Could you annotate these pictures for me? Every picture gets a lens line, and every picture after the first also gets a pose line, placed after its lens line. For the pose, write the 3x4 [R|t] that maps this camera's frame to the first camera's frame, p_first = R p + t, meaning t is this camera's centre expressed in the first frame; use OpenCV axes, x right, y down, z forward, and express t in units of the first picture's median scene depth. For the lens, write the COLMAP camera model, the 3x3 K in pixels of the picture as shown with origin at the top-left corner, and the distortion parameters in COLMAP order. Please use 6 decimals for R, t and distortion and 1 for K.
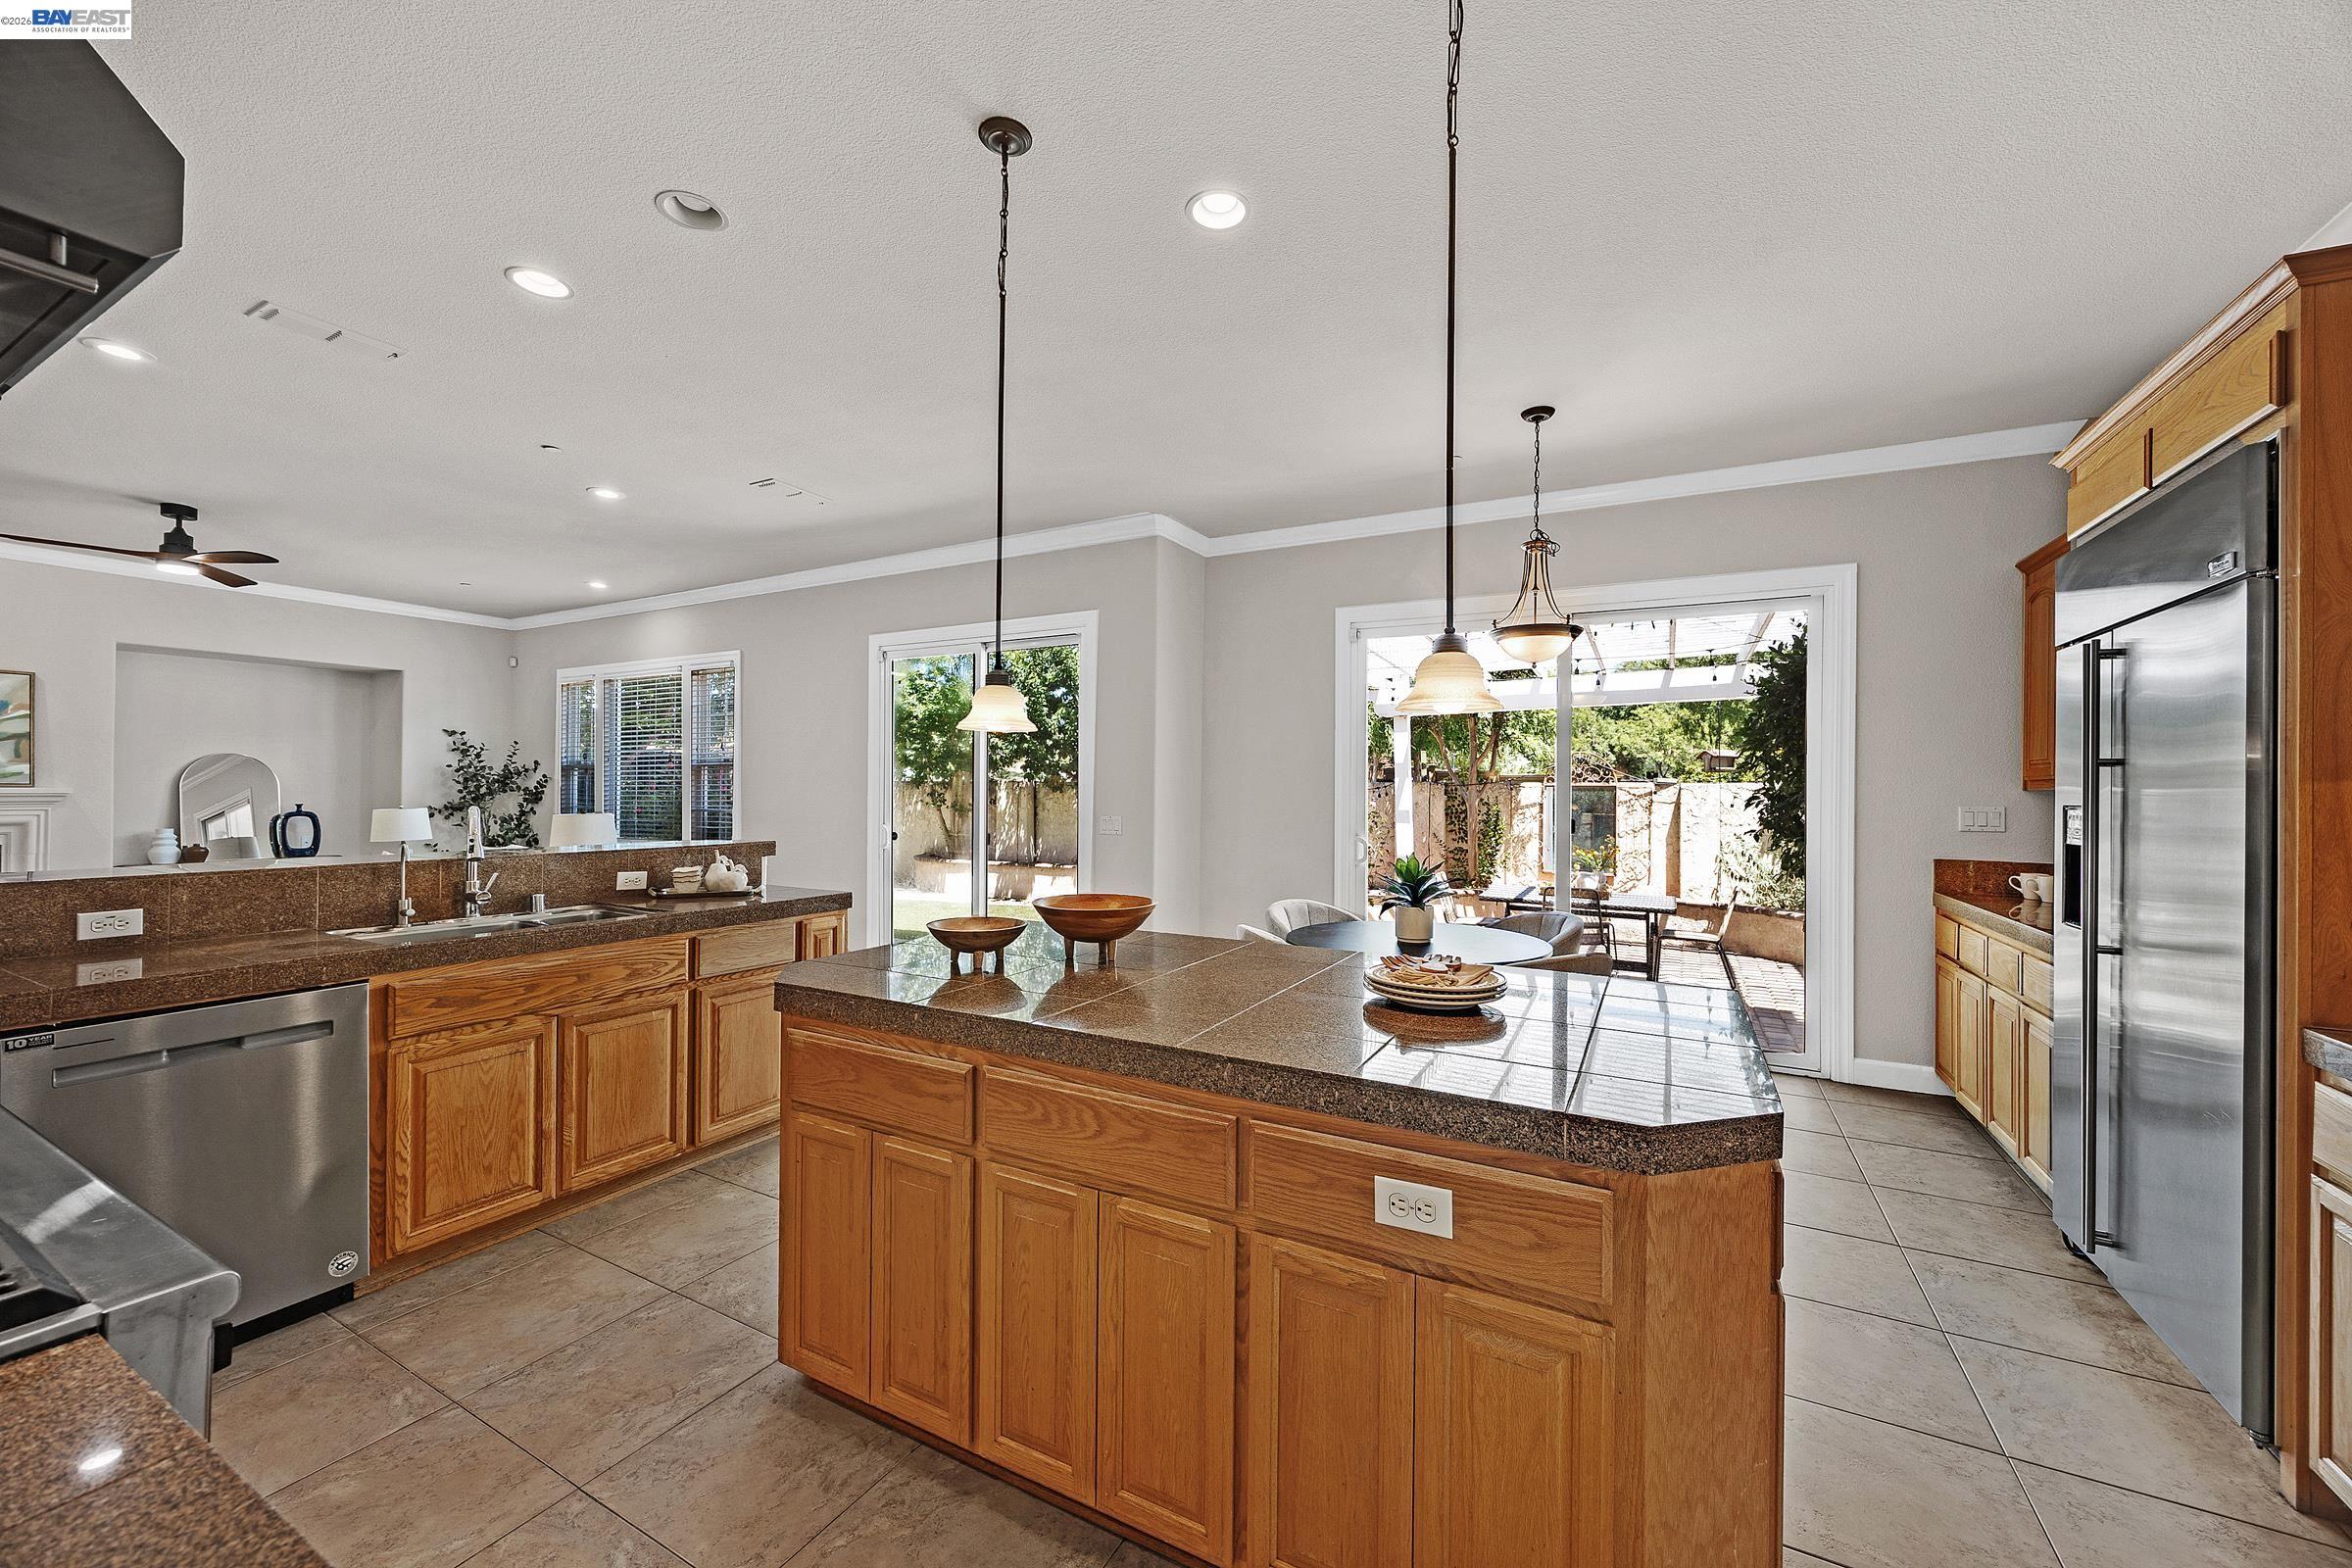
lens RADIAL K [[900.1, 0, 1189.8], [0, 900.1, 781.1], [0, 0, 1]] dist [-0.006898, -0.000220]
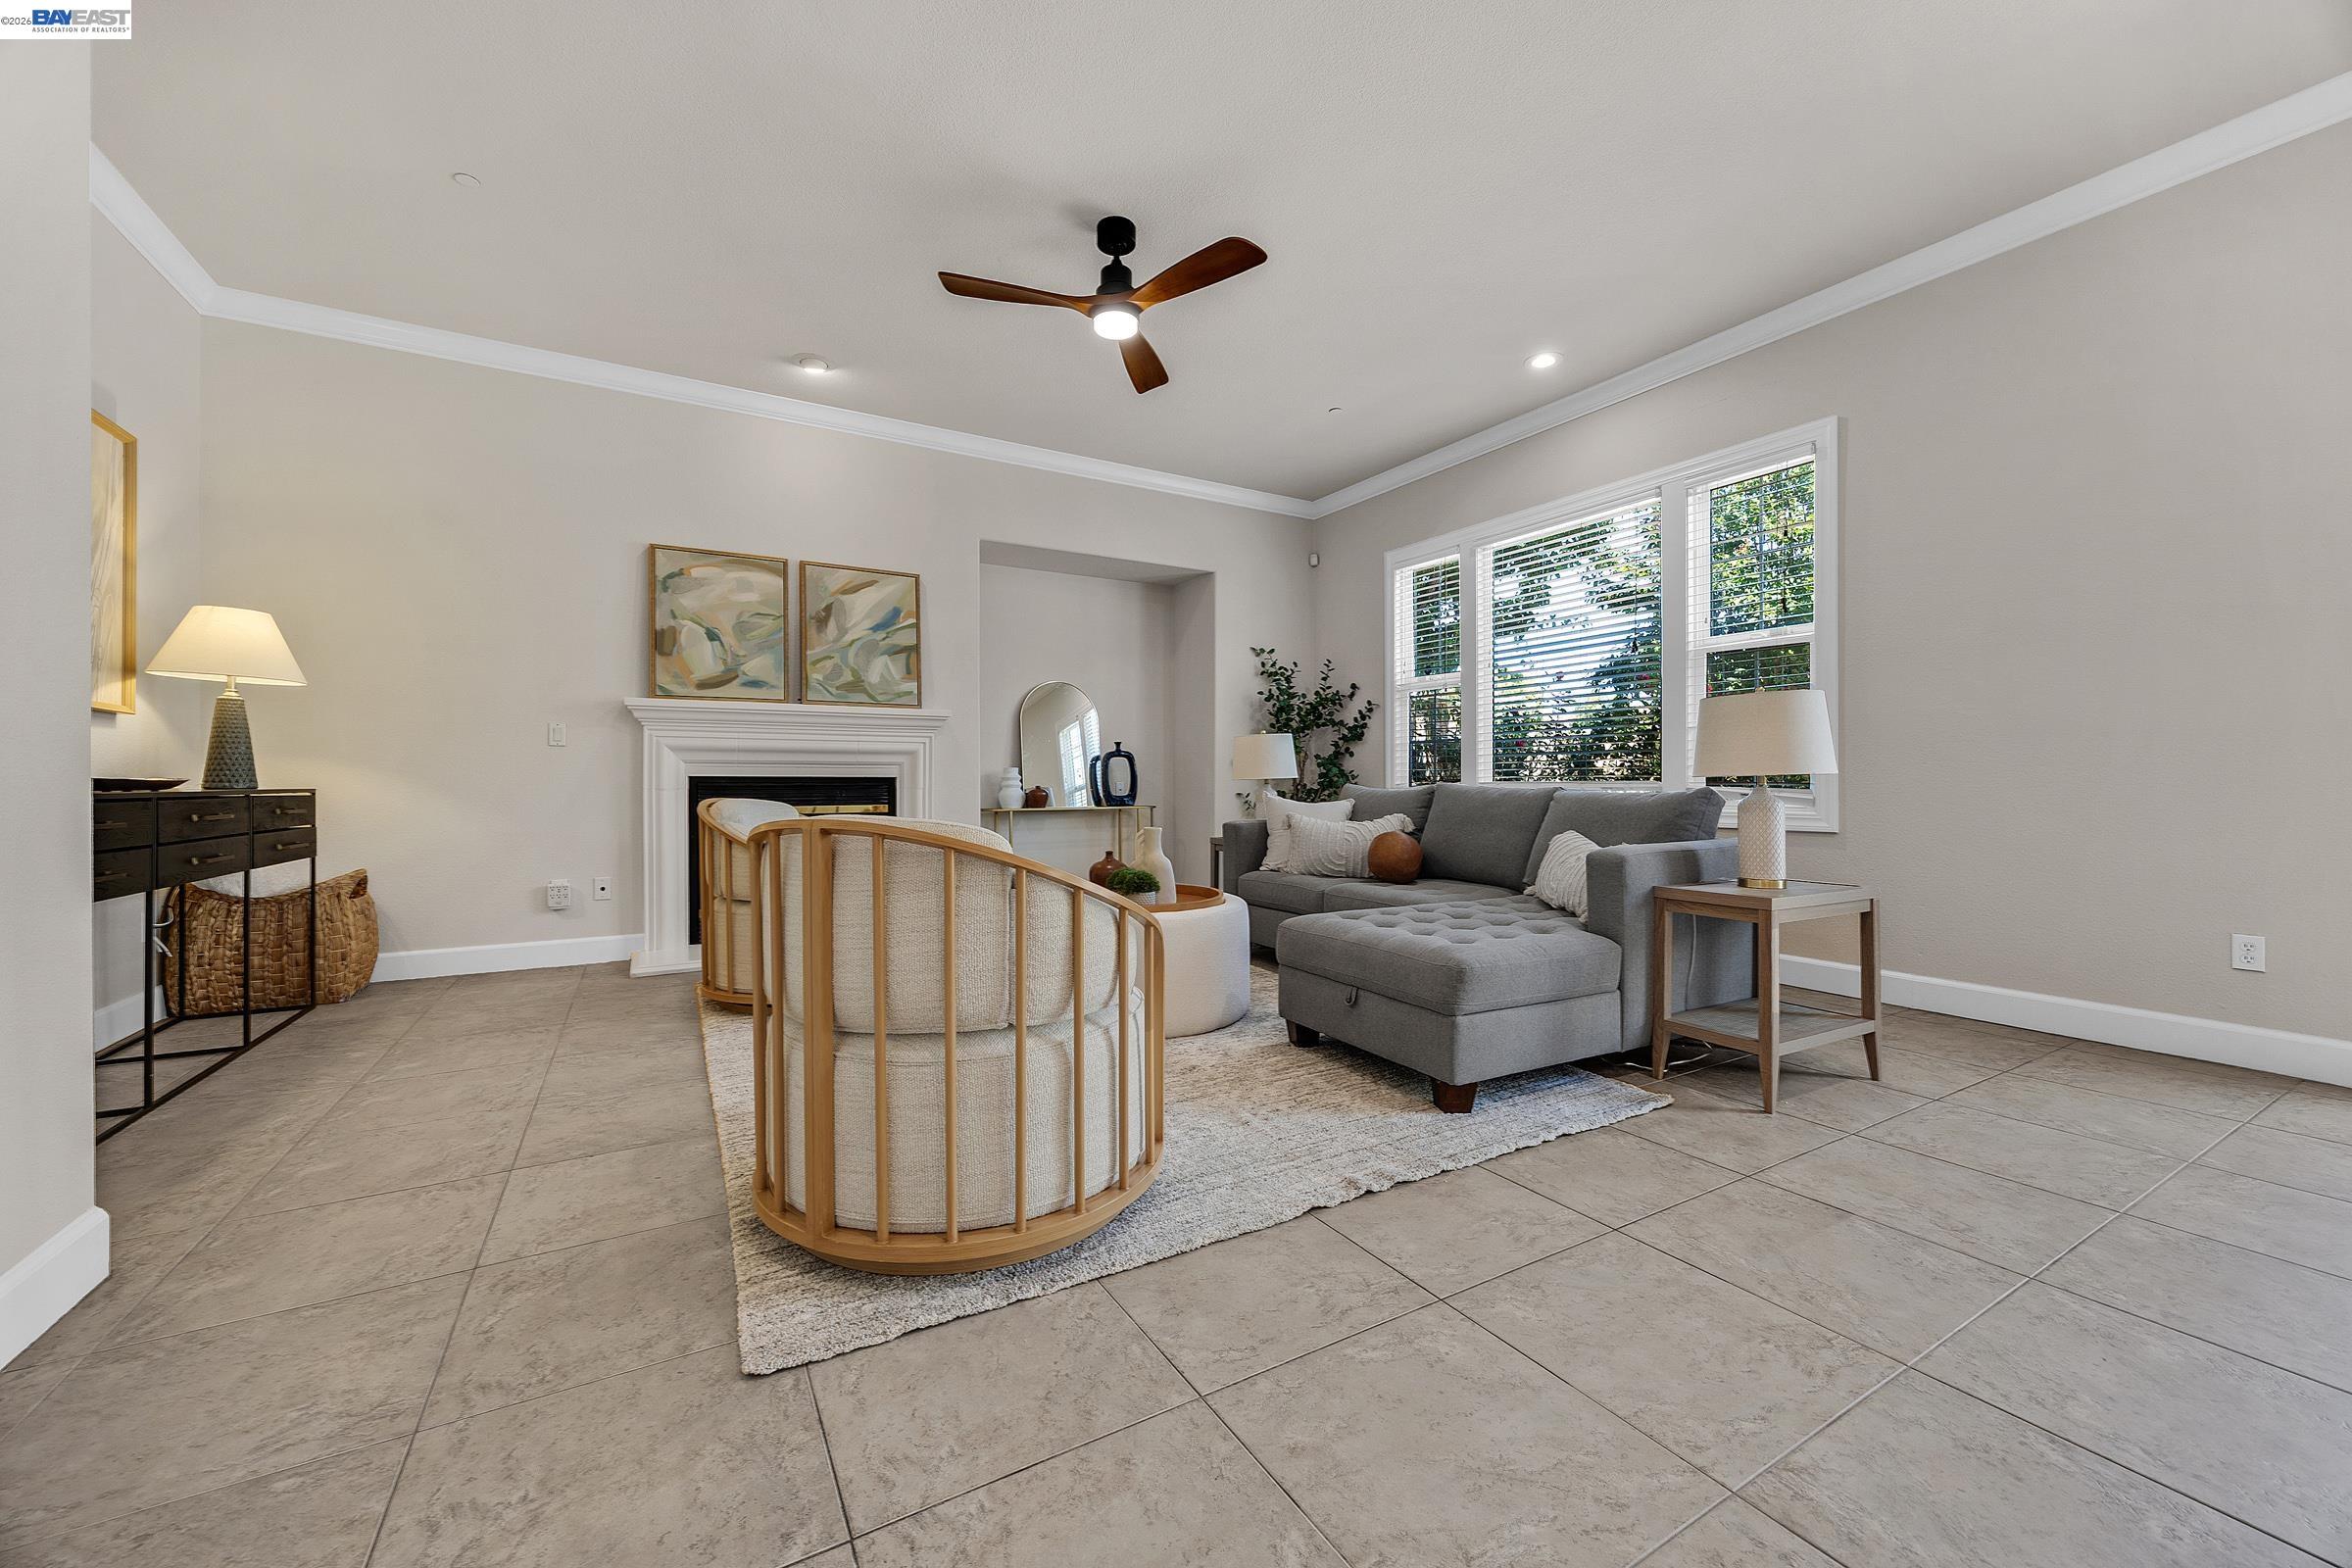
lens RADIAL K [[900.1, 0, 1162.3], [0, 900.1, 785.7], [0, 0, 1]] dist [-0.006898, -0.000220]
pose [[0.845786, -0.005660, -0.533492, -0.517513], [0.010277, 0.999931, 0.005684, 0.061822], [0.533423, -0.010291, 0.845786, 0.316498]]
